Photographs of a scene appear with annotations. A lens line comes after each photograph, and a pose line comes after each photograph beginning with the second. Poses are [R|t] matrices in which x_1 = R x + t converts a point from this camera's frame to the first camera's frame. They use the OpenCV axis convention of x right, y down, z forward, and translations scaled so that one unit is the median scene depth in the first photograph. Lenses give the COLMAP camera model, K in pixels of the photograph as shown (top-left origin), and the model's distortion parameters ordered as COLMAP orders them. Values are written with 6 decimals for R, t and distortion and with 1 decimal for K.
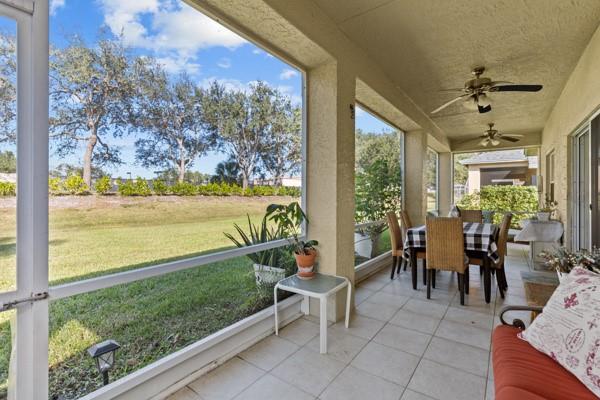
lens RADIAL K [[273.6, 0, 301.9], [0, 273.6, 195.9], [0, 0, 1]] dist [0.001346, 0.000047]
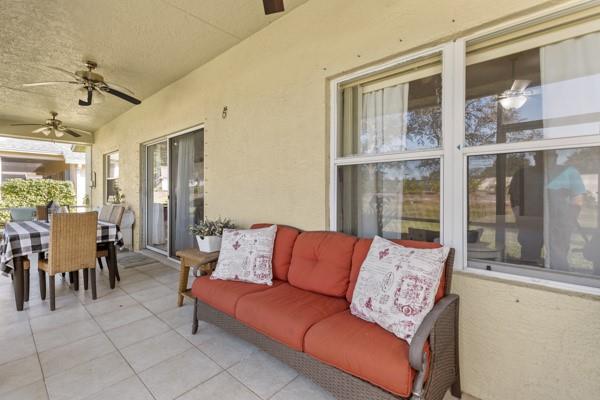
lens RADIAL K [[273.6, 0, 302.2], [0, 273.6, 196.3], [0, 0, 1]] dist [0.001346, 0.000047]
pose [[0.083176, -0.020208, 0.996330, -0.295607], [0.001875, 0.999796, 0.020122, 0.005692], [-0.996533, 0.000194, 0.083197, 0.148328]]
